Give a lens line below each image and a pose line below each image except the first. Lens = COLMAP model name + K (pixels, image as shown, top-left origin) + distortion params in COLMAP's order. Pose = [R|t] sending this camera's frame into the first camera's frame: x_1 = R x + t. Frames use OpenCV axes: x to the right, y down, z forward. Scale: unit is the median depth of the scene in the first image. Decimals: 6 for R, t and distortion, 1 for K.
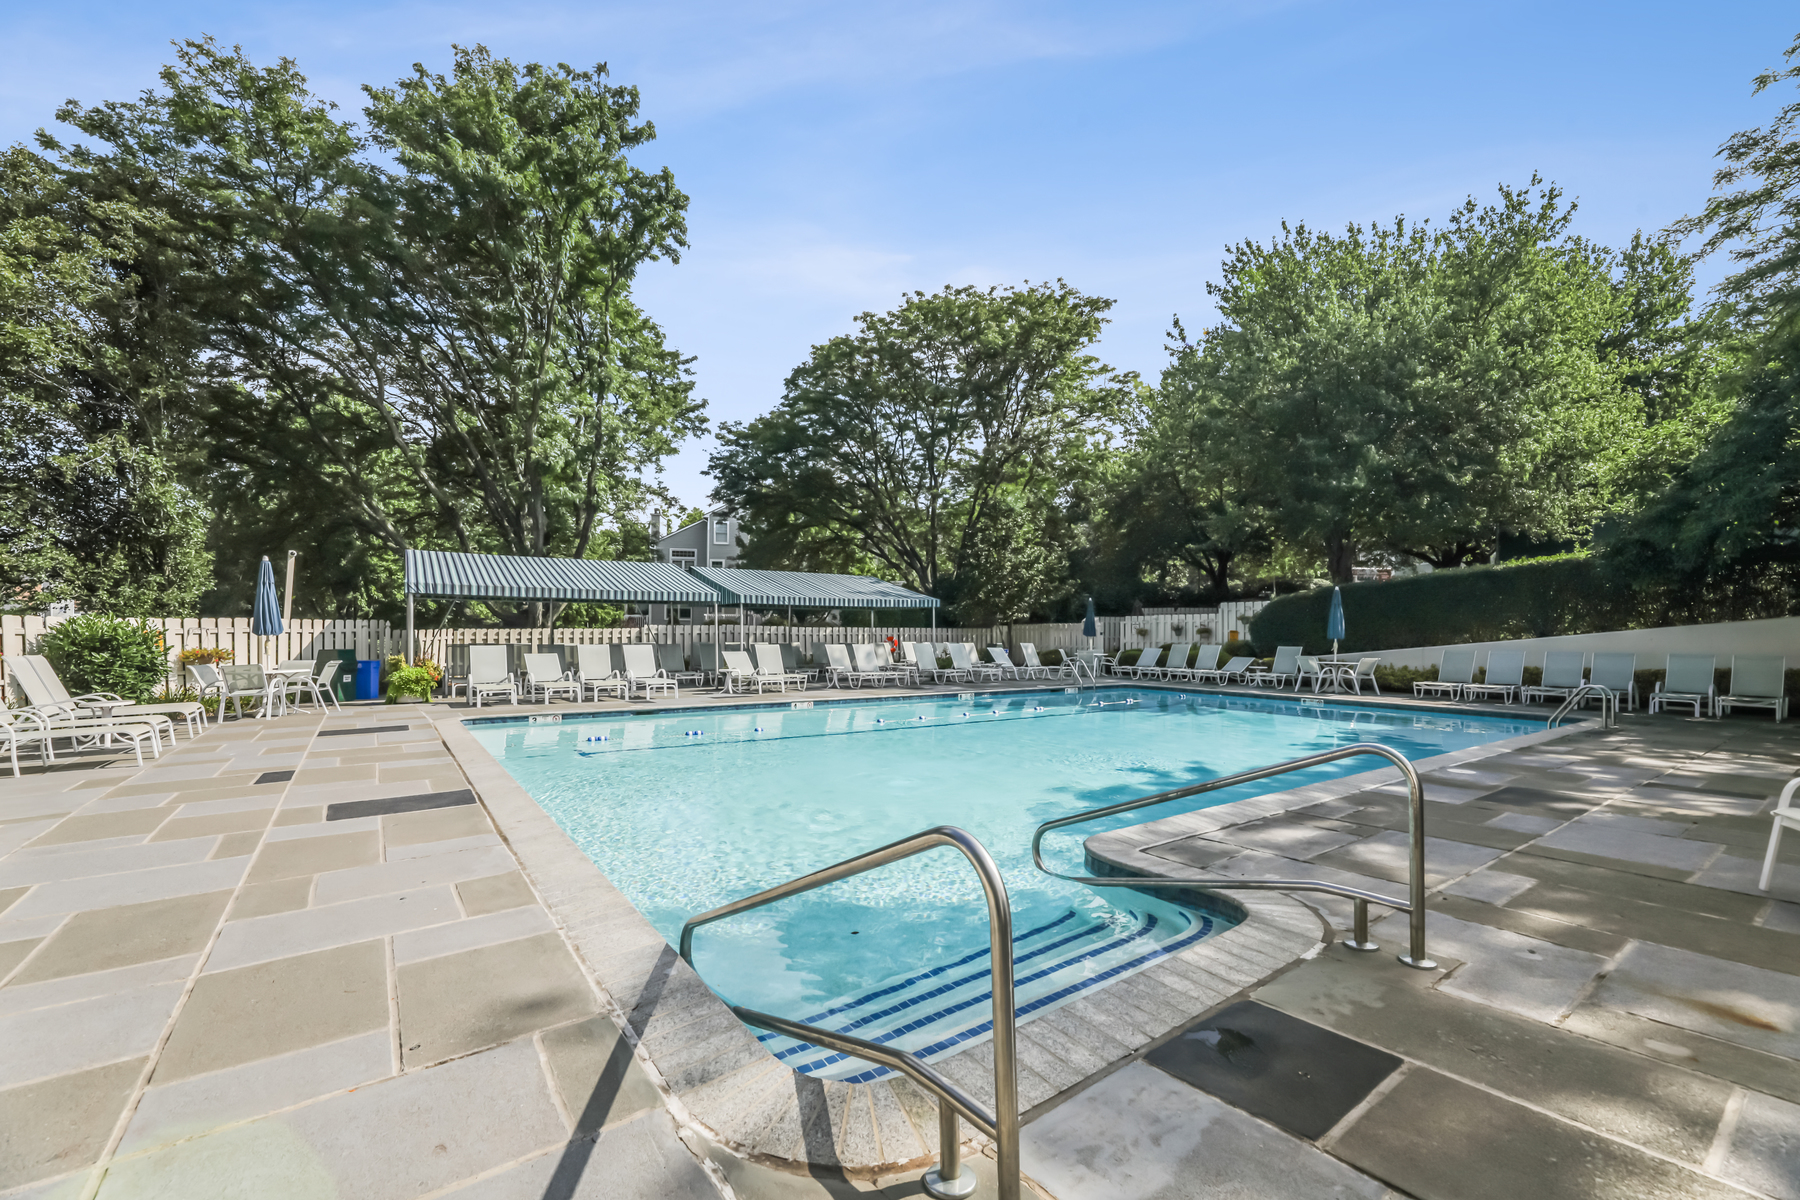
lens RADIAL K [[724.3, 0, 900.0], [0, 724.3, 600.0], [0, 0, 1]] dist [0.001220, 0.000108]
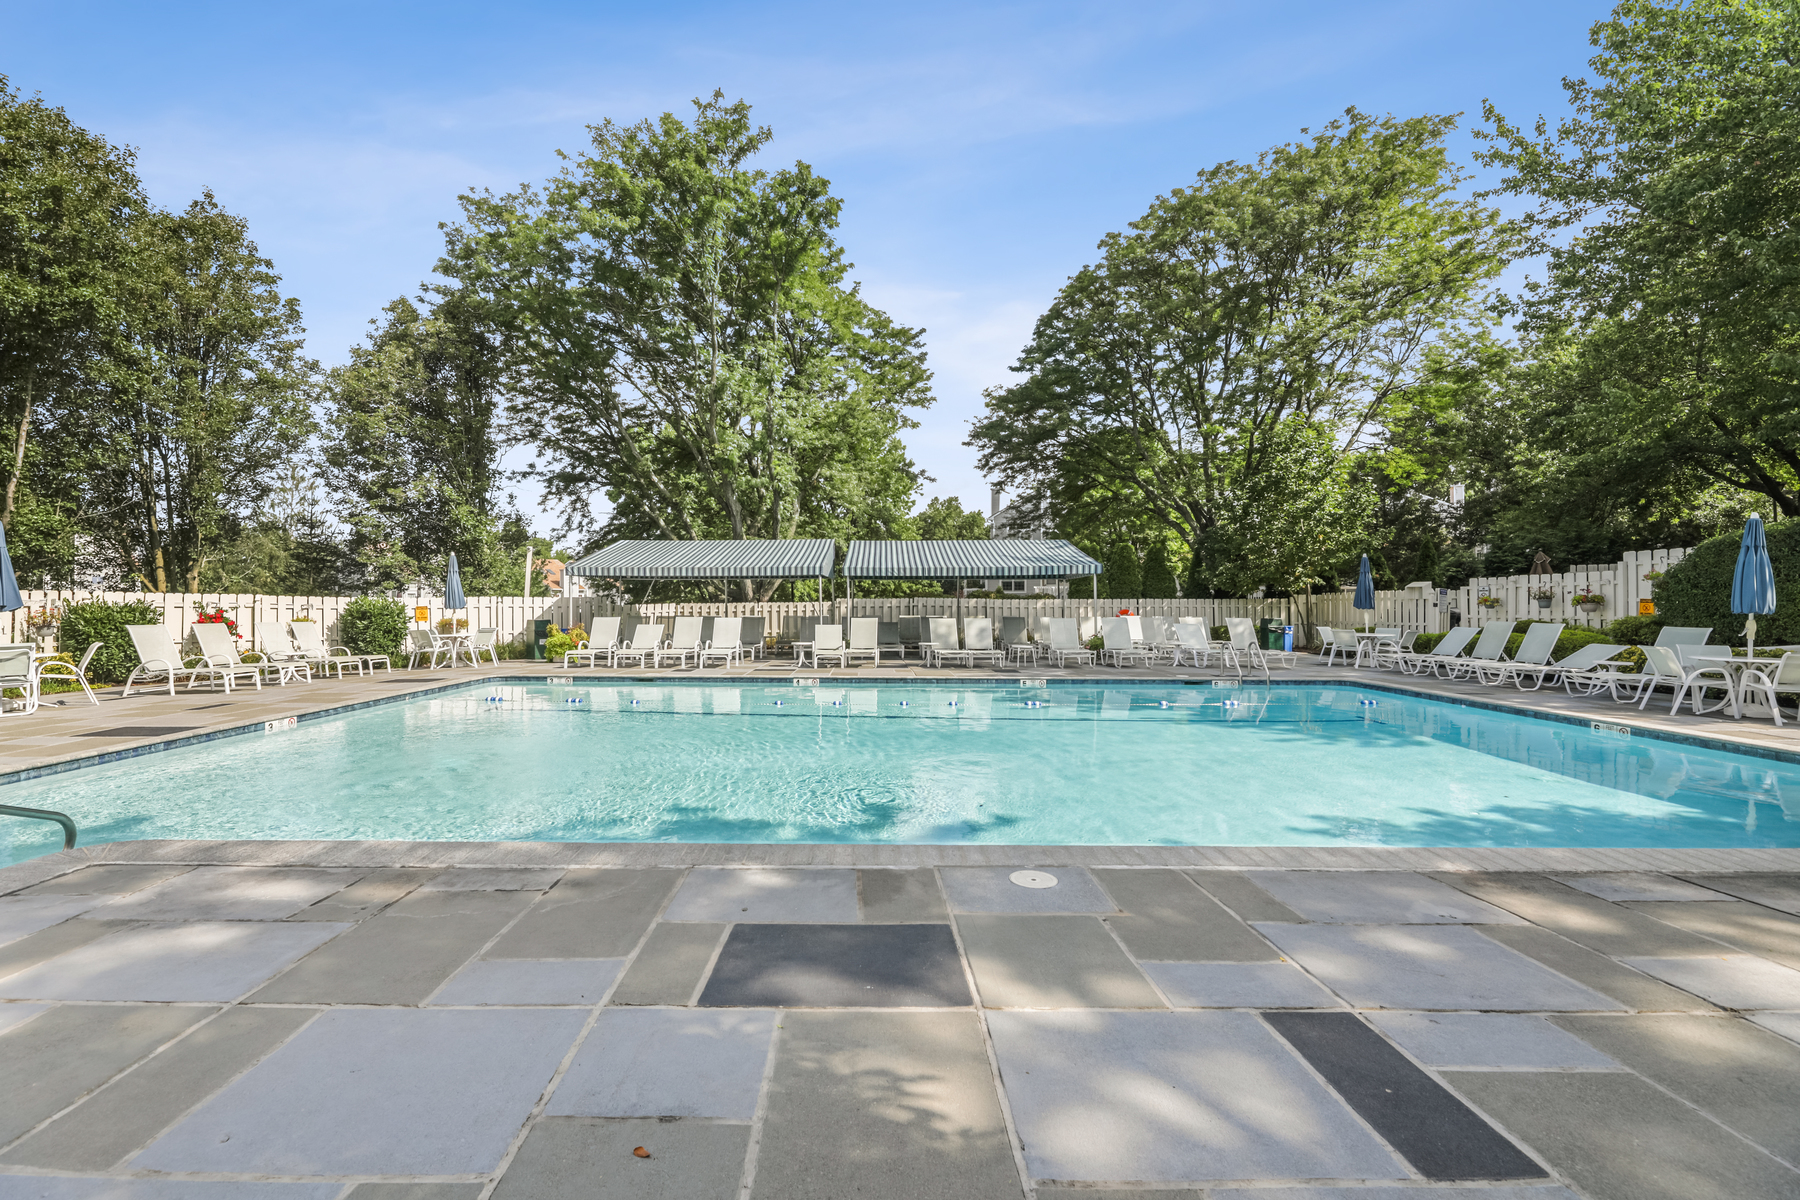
lens RADIAL K [[730.4, 0, 900.0], [0, 730.4, 600.0], [0, 0, 1]] dist [-0.026622, 0.000287]
pose [[0.806393, -0.007124, -0.591337, 0.378957], [0.031346, 0.999037, 0.030710, 0.007513], [0.590549, -0.043300, 0.805840, 0.210013]]
